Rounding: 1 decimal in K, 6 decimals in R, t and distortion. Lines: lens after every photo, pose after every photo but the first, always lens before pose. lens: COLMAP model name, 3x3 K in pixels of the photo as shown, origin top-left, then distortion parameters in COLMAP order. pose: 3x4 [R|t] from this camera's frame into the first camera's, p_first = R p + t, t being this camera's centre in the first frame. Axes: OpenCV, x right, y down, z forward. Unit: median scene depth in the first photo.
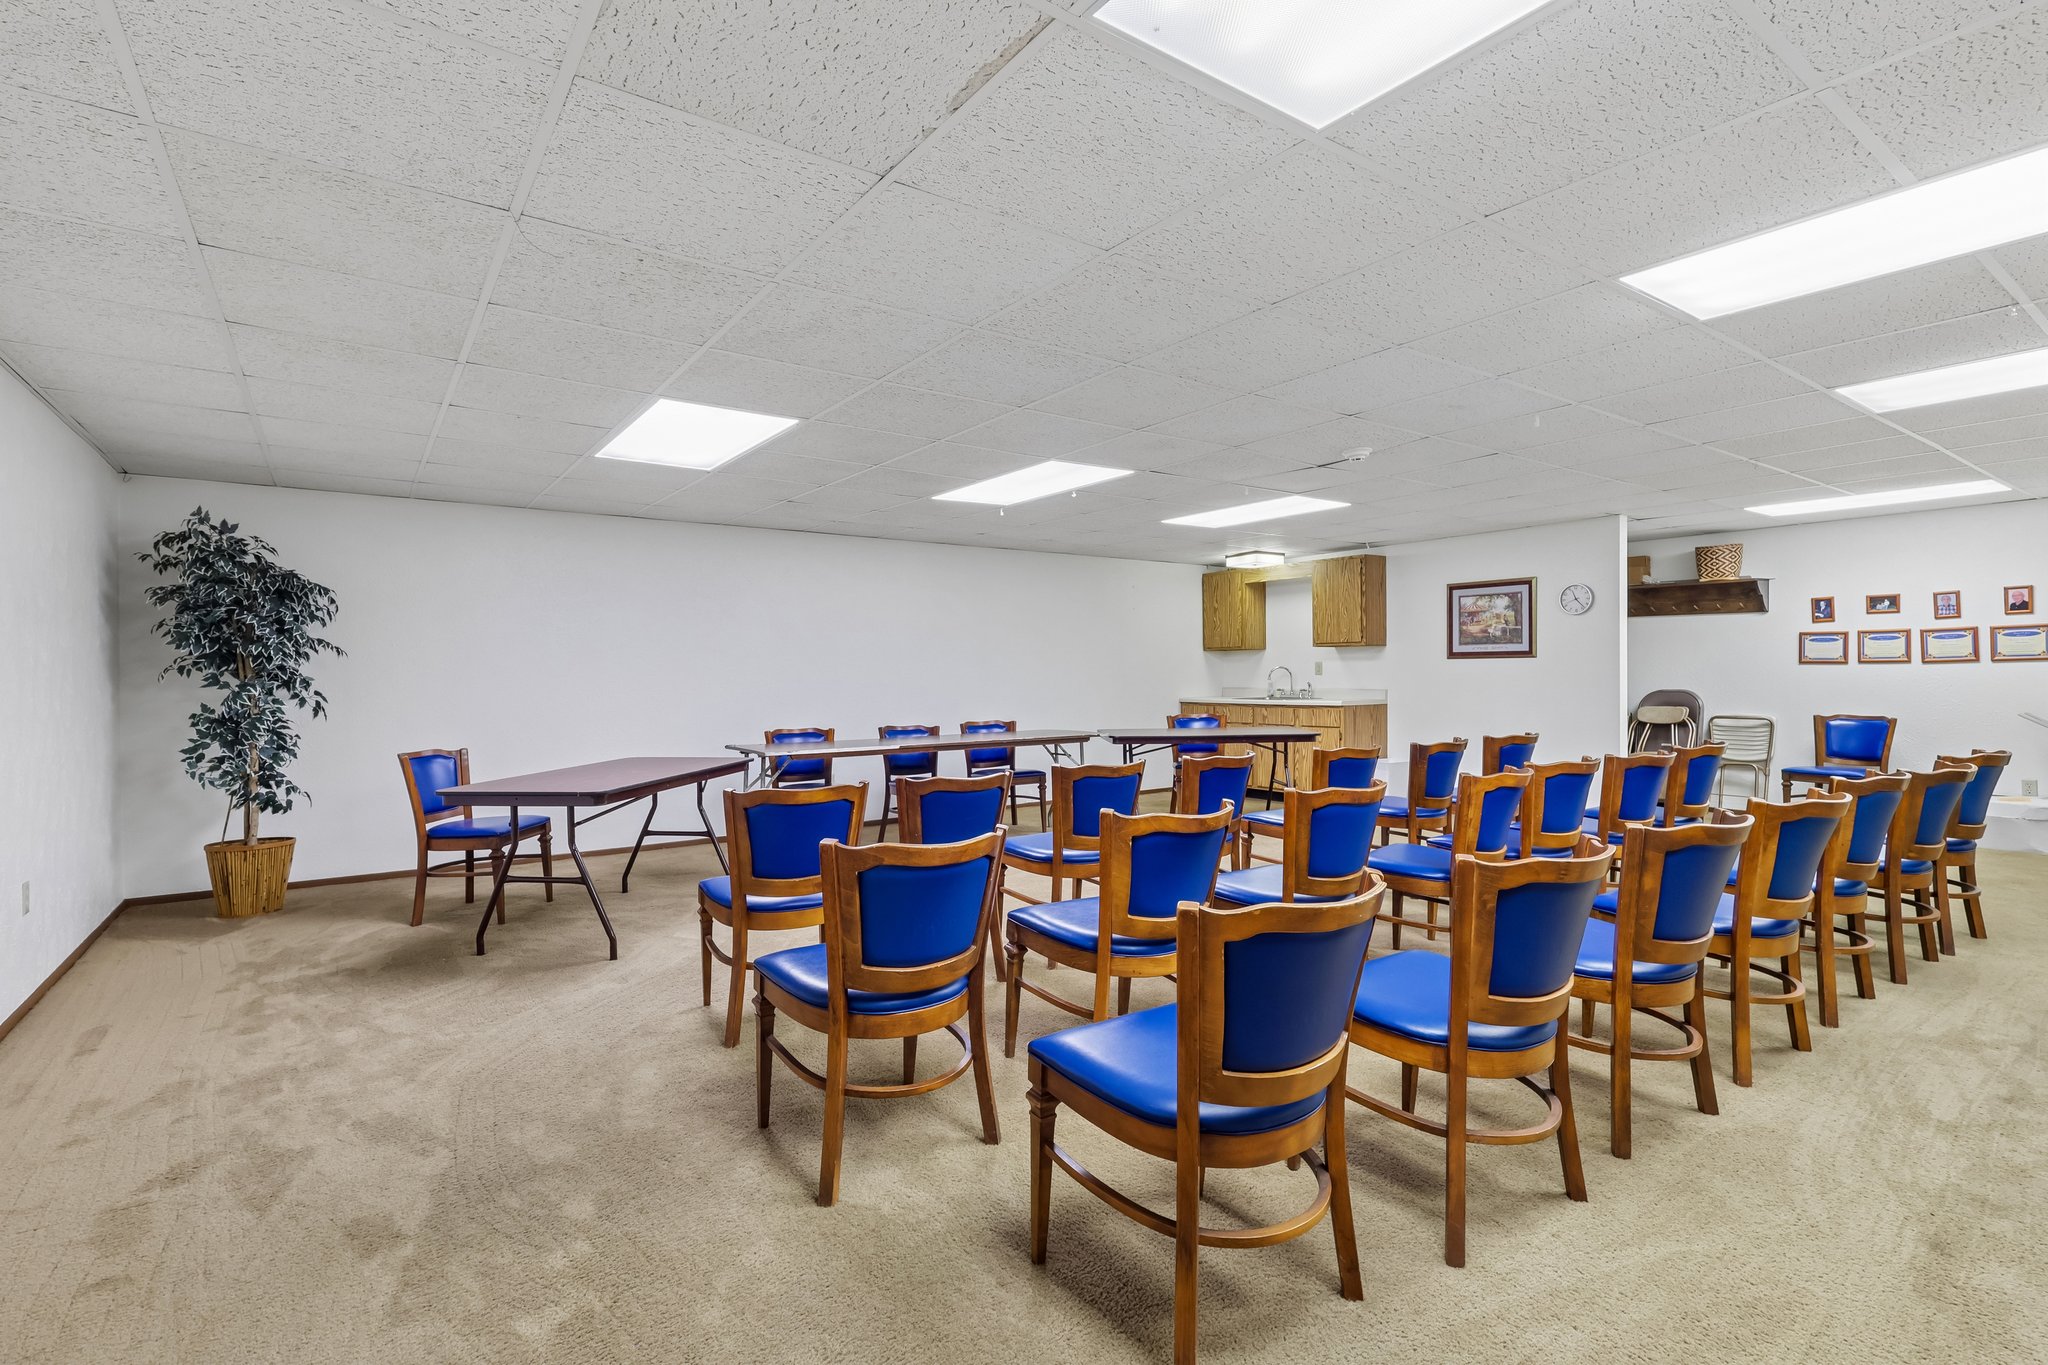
lens RADIAL K [[970.7, 0, 1024.0], [0, 970.7, 682.5], [0, 0, 1]] dist [0.000362, 0.000000]
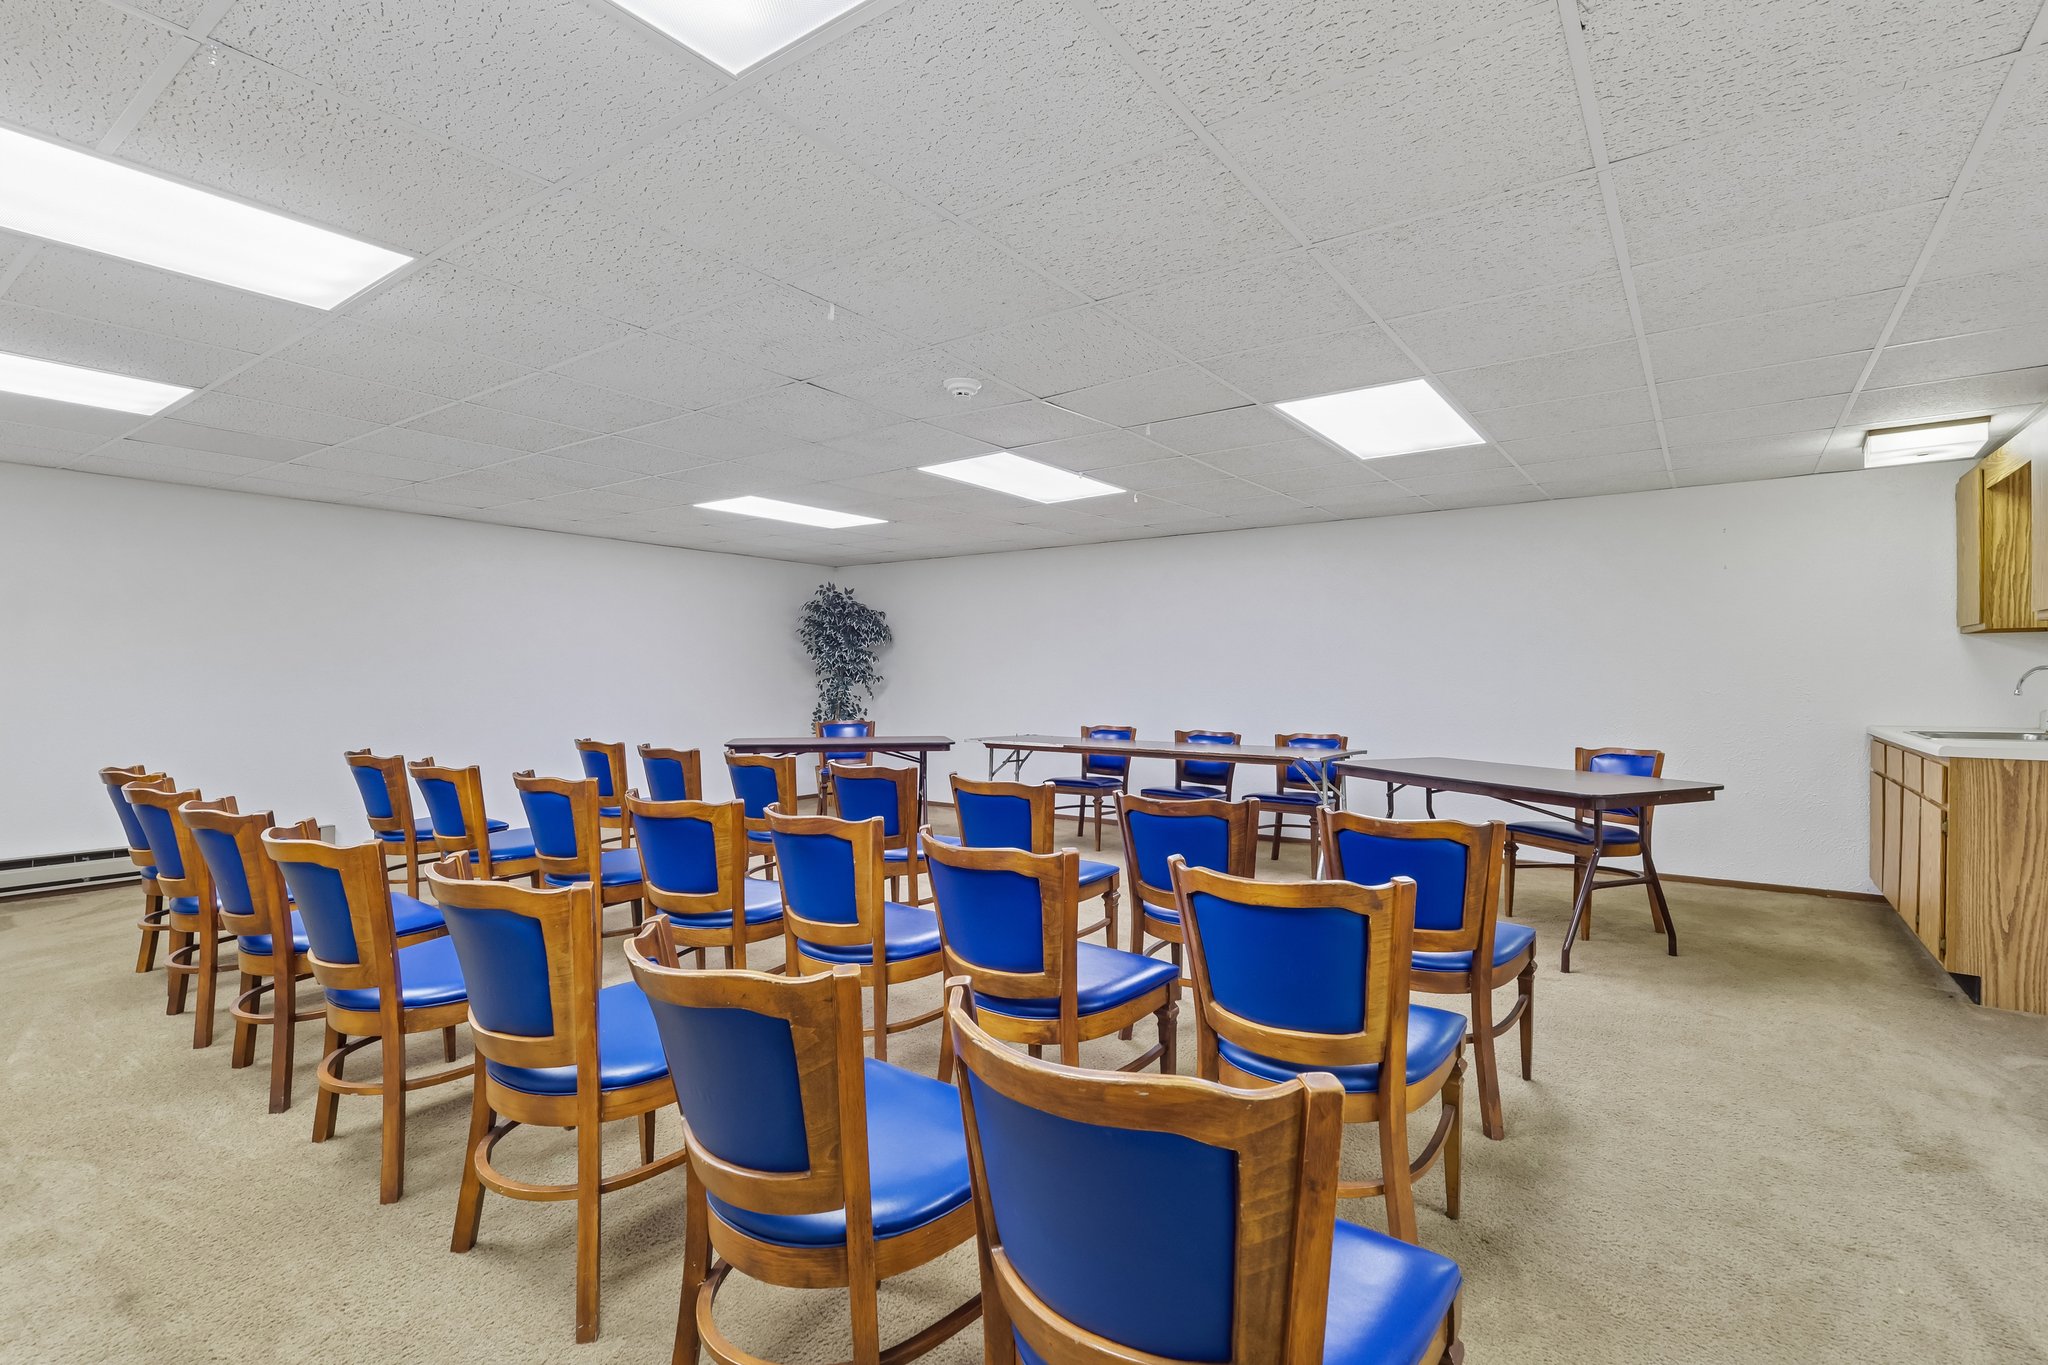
lens RADIAL K [[983.5, 0, 1024.0], [0, 983.5, 682.5], [0, 0, 1]] dist [-0.000252, -0.000075]
pose [[0.341873, 0.004180, -0.939737, 0.773522], [-0.004091, 0.999987, 0.002959, -0.004500], [0.939737, 0.002833, 0.341886, 0.570968]]
